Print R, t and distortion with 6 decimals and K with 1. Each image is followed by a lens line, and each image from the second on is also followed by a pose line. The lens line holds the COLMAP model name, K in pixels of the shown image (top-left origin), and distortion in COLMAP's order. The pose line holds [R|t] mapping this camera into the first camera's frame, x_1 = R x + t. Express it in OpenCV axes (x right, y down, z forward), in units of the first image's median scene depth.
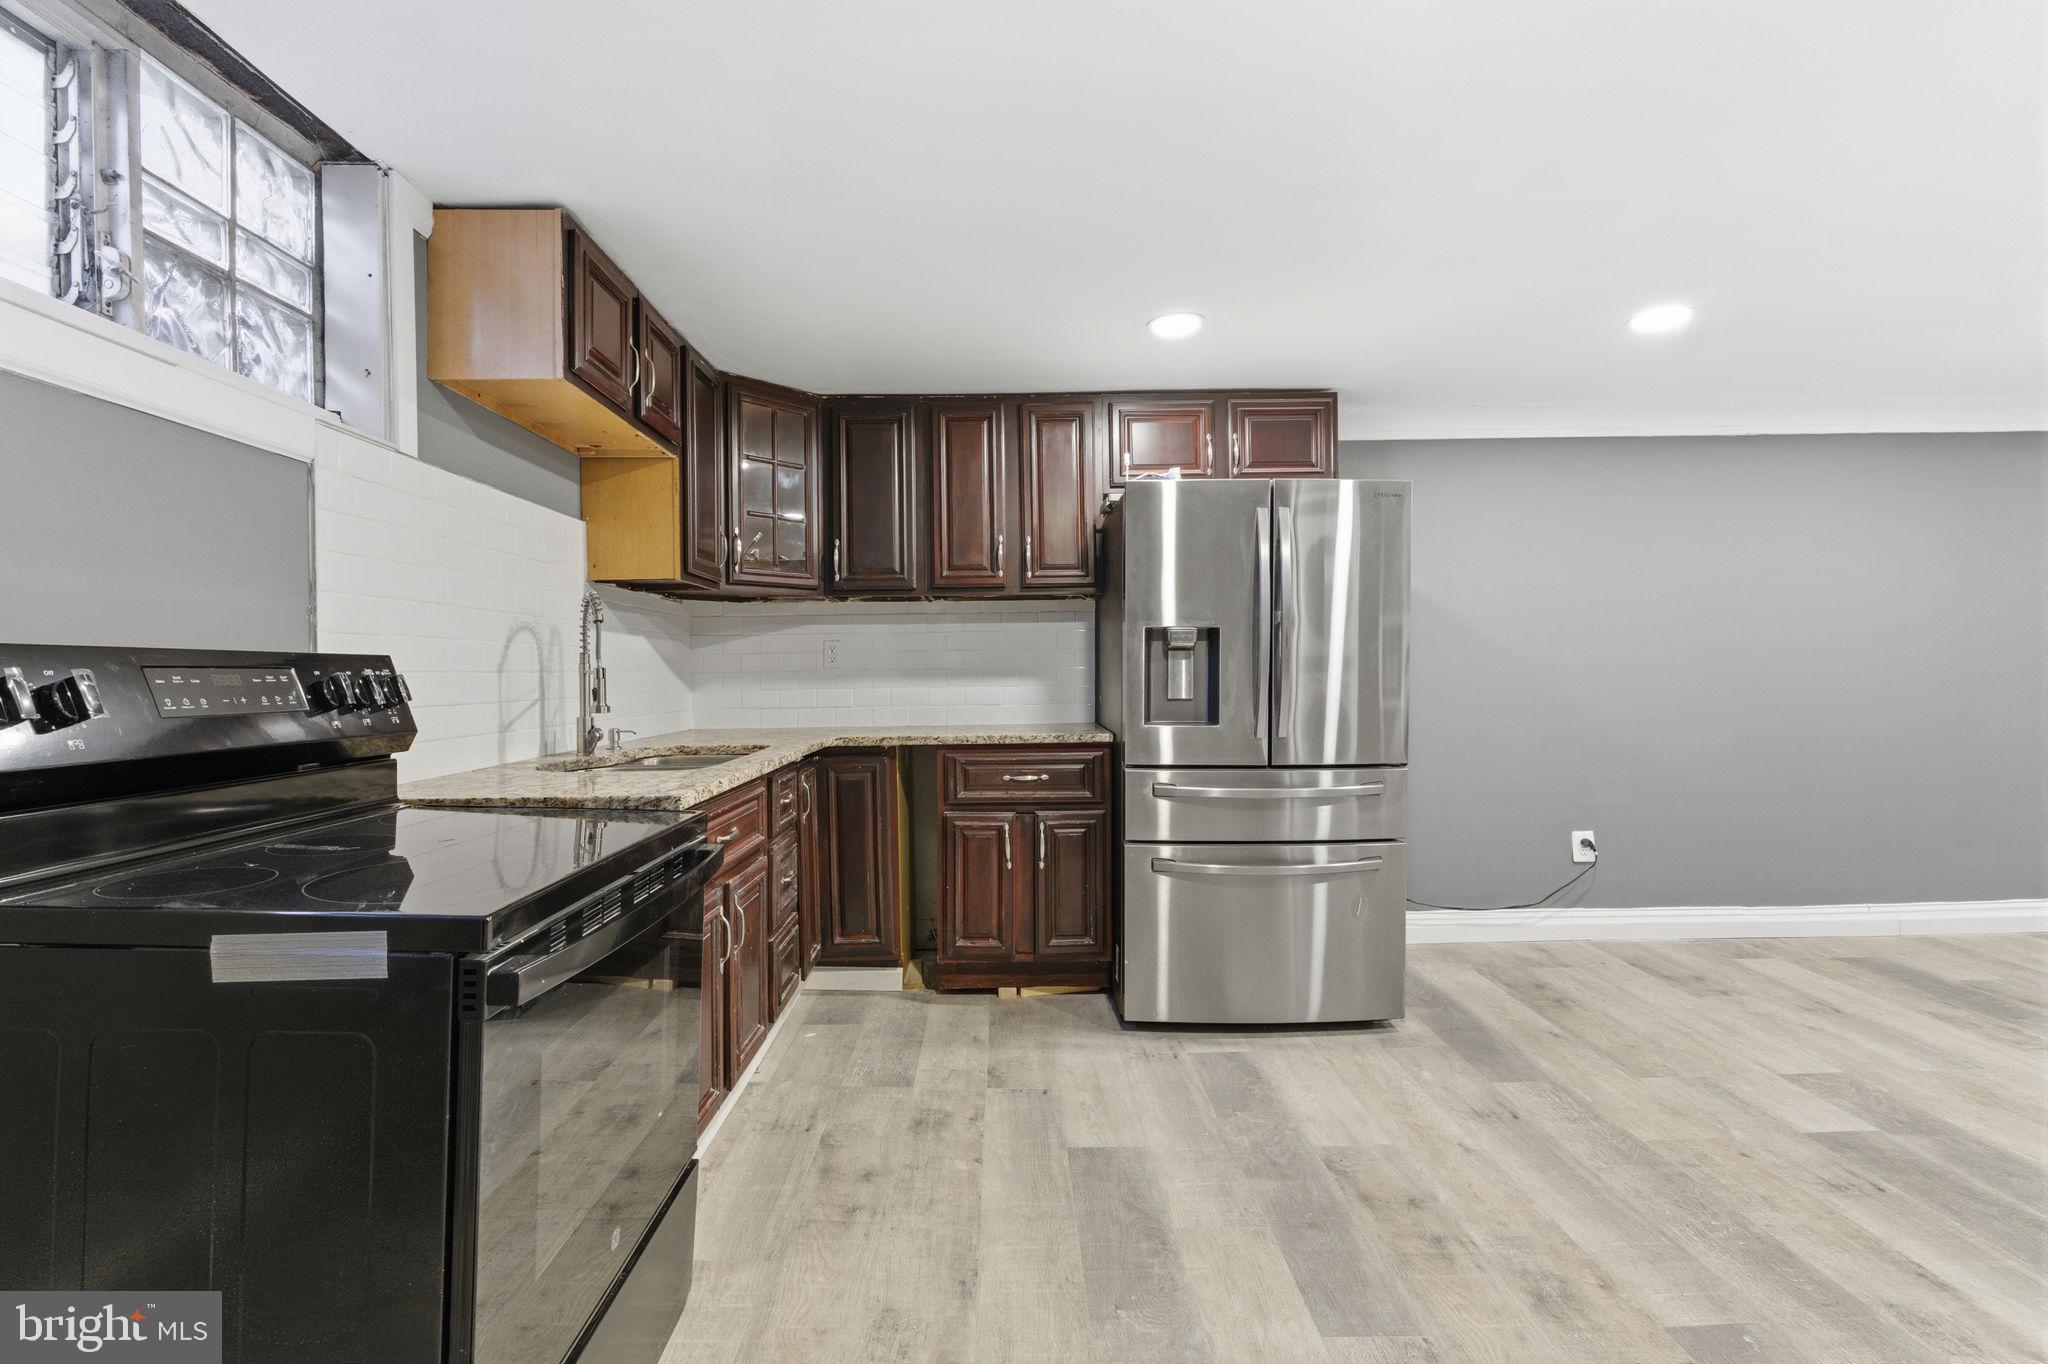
lens RADIAL K [[935.6, 0, 1032.5], [0, 935.6, 676.7], [0, 0, 1]] dist [-0.013166, 0.002345]
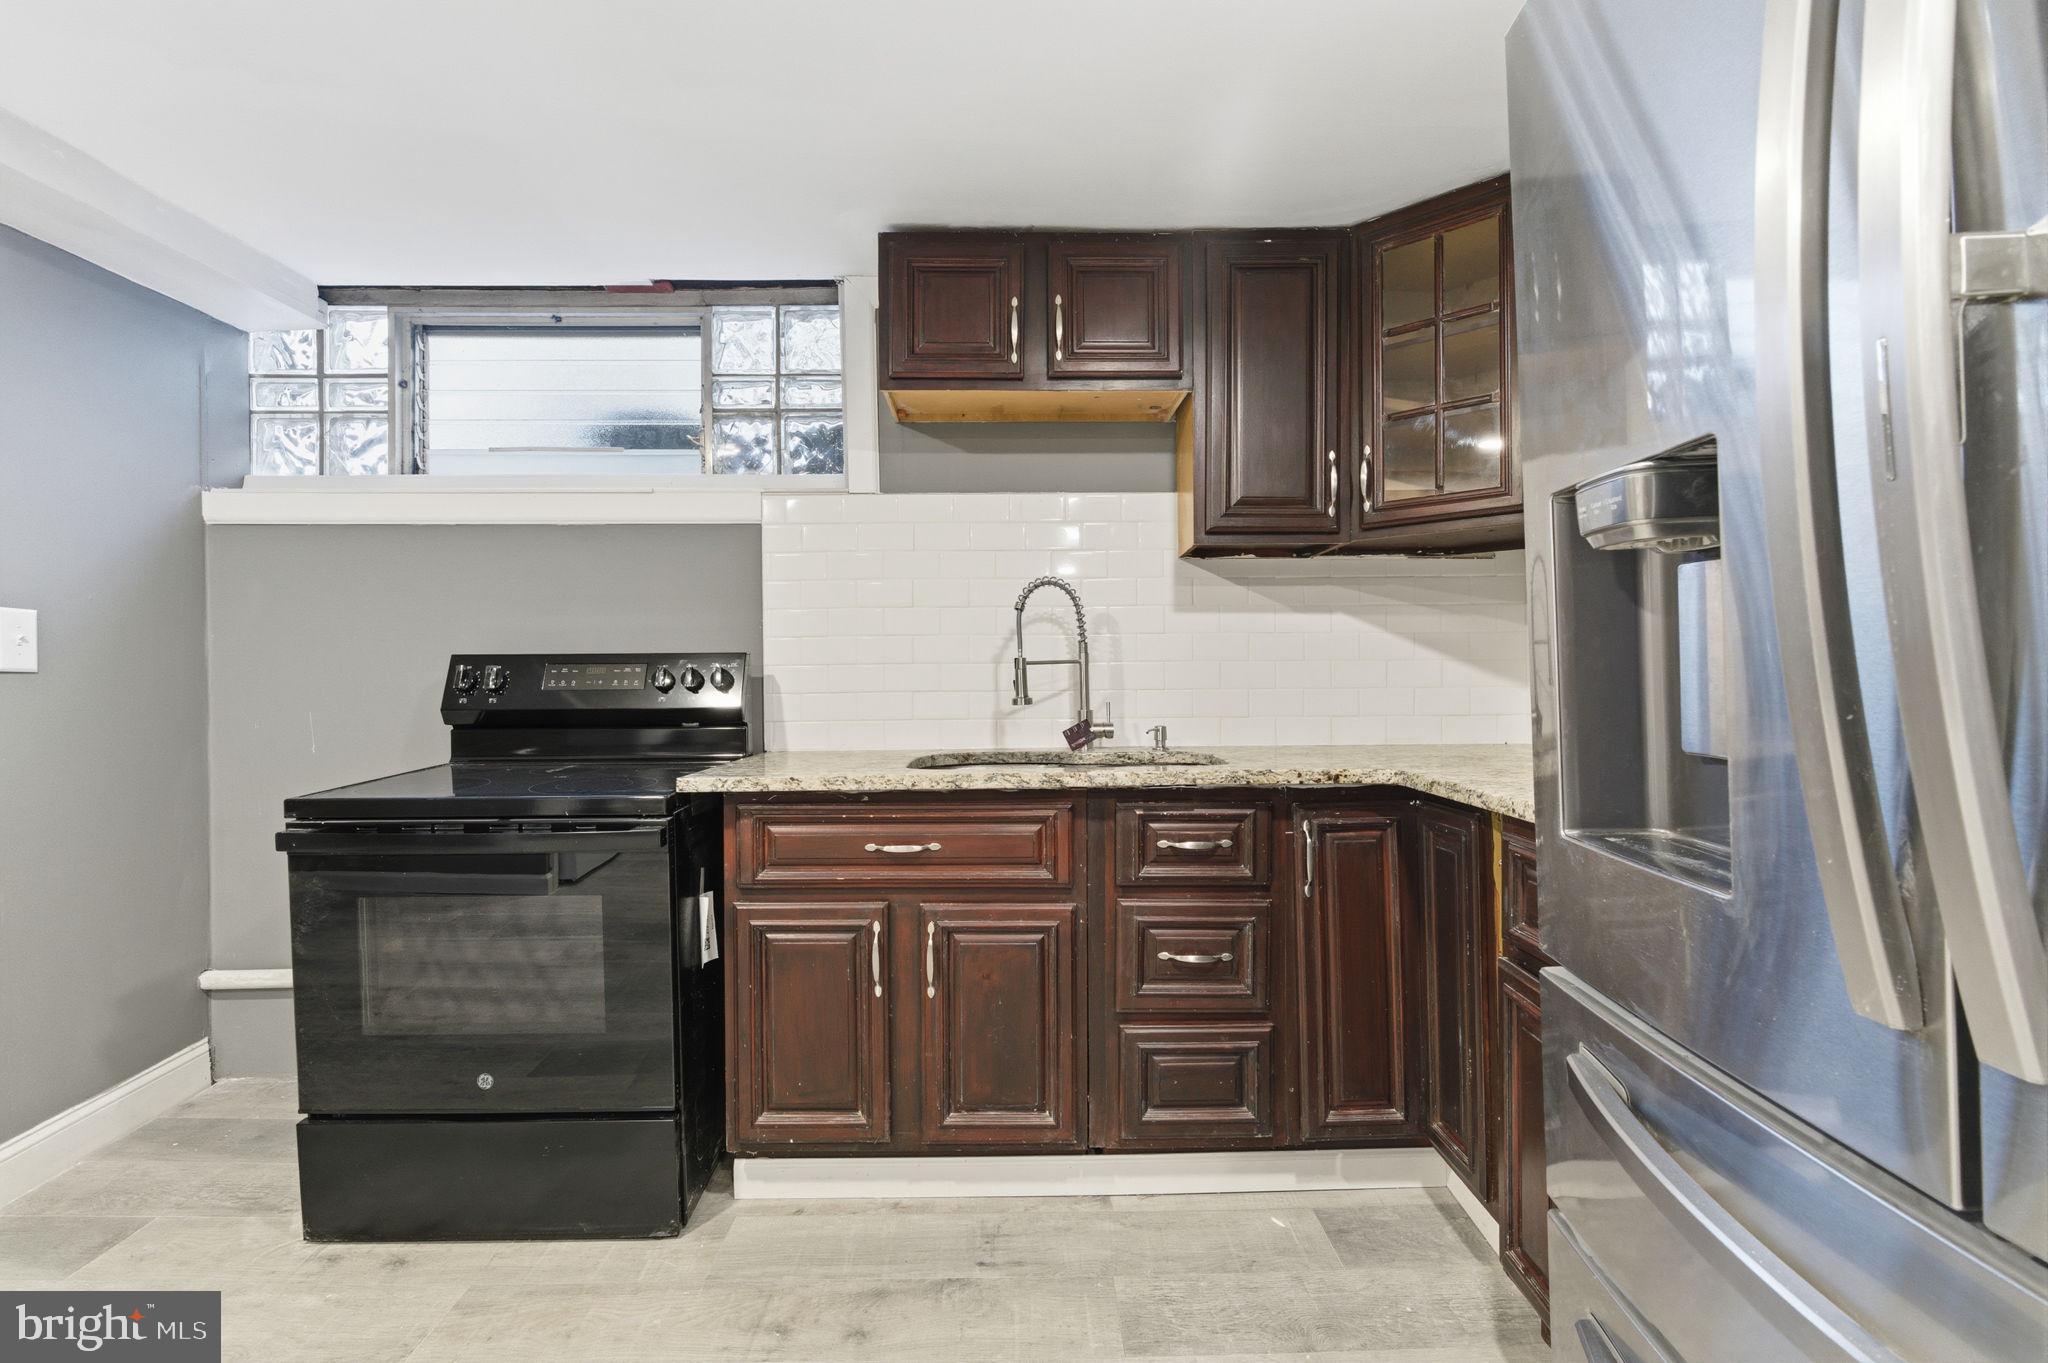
lens RADIAL K [[935.6, 0, 1009.1], [0, 935.6, 685.2], [0, 0, 1]] dist [-0.013166, 0.002345]
pose [[-0.035509, 0.018278, -0.999202, 0.408291], [0.003656, 0.999828, 0.018159, 0.000852], [0.999363, -0.003008, -0.035569, 0.845507]]
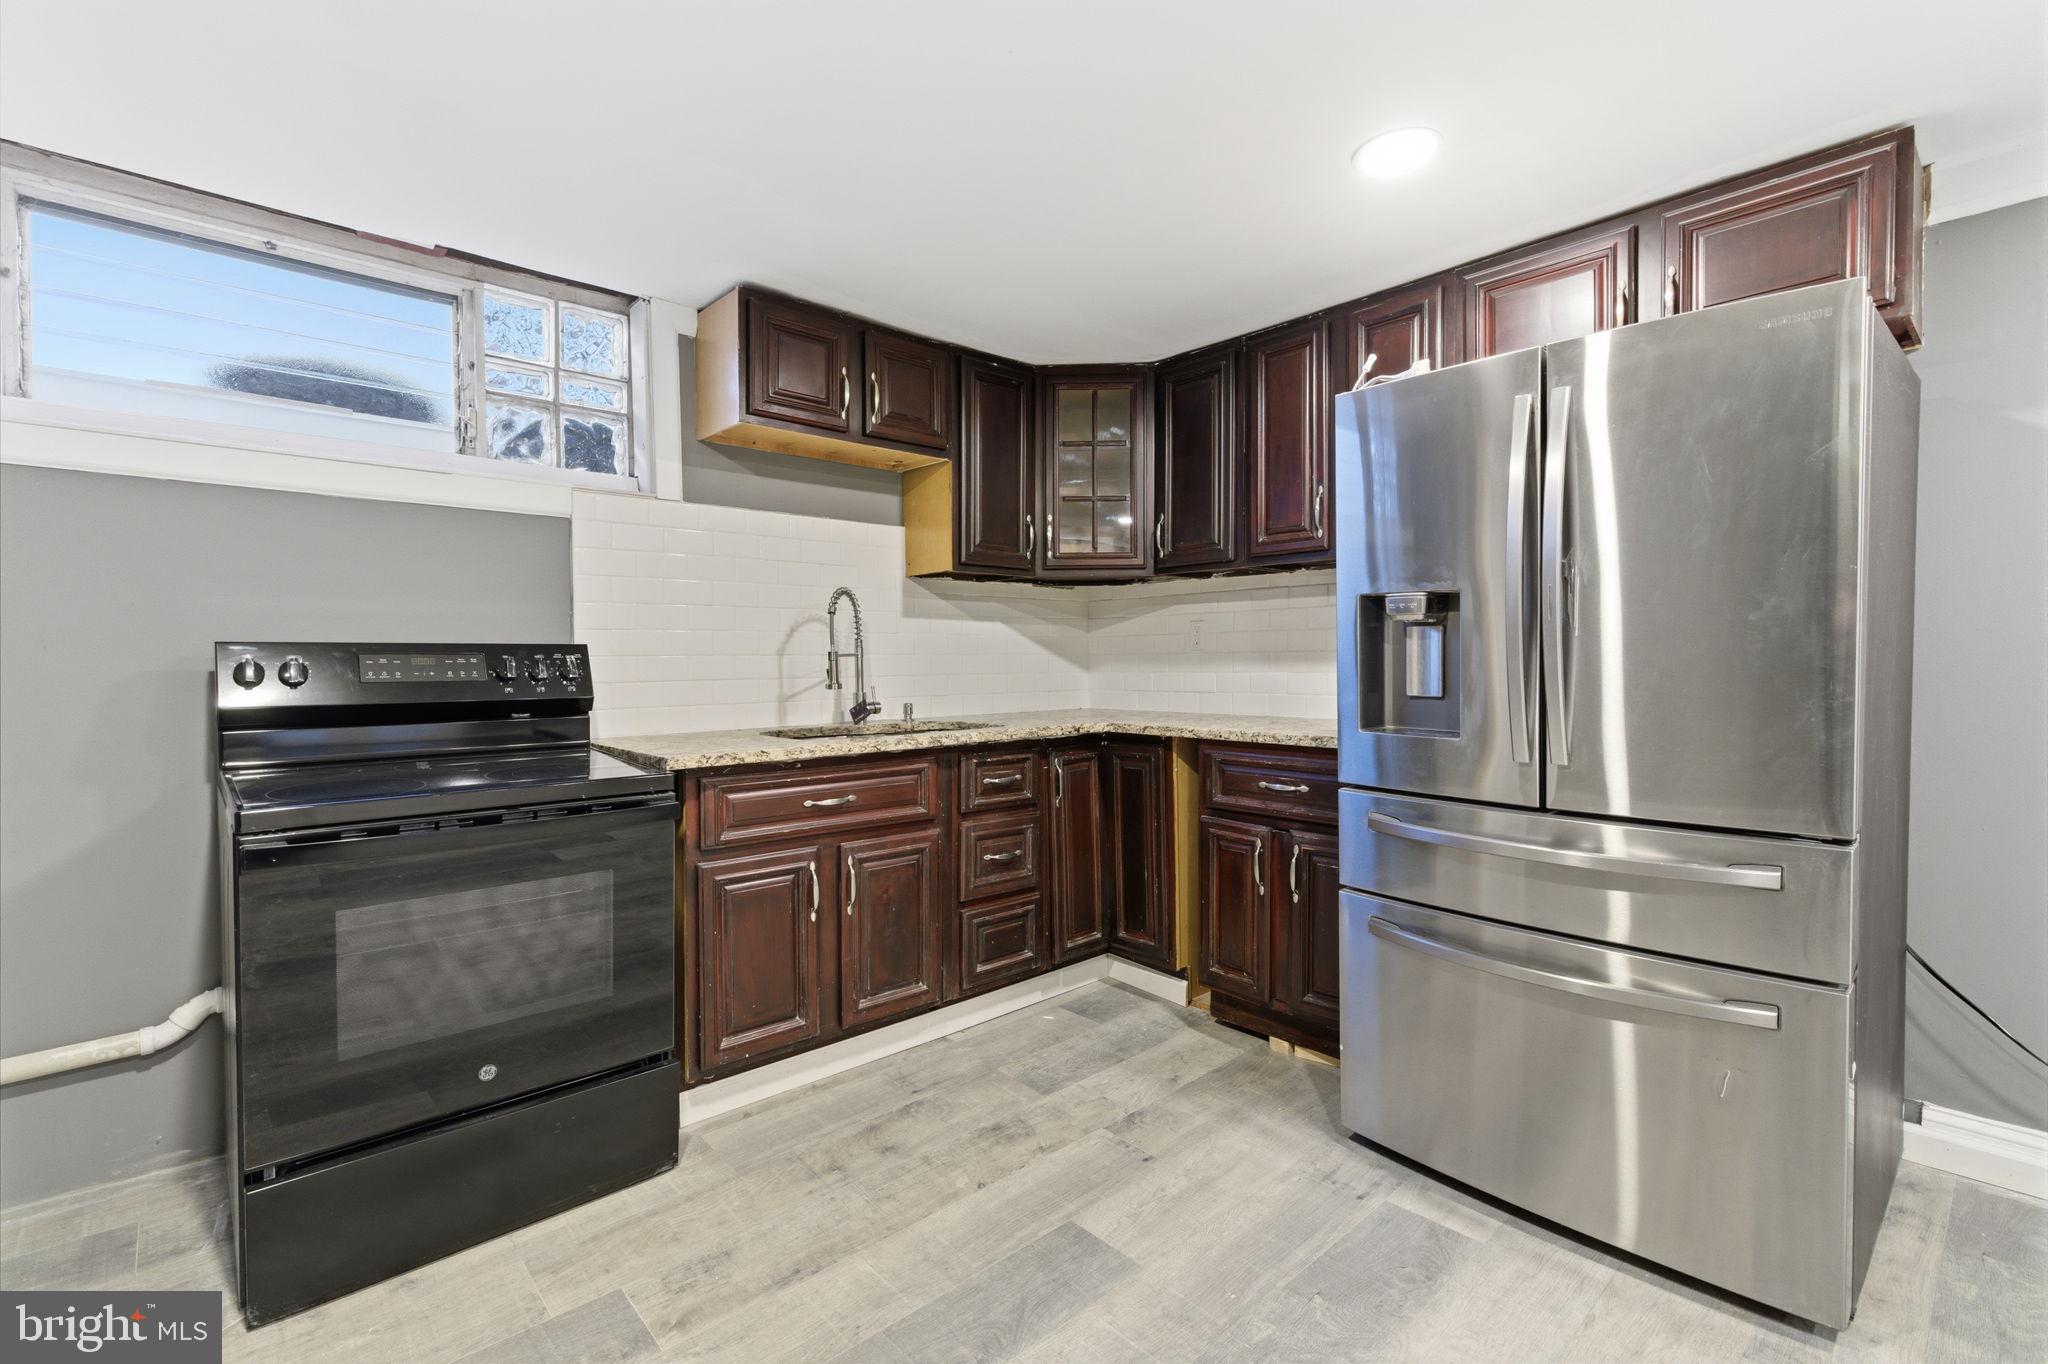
lens RADIAL K [[935.6, 0, 1016.2], [0, 935.6, 680.9], [0, 0, 1]] dist [-0.013166, 0.002345]
pose [[0.642099, 0.024631, -0.766226, 0.504244], [-0.003933, 0.999576, 0.028837, -0.006211], [0.766612, -0.015502, 0.641923, 0.337346]]
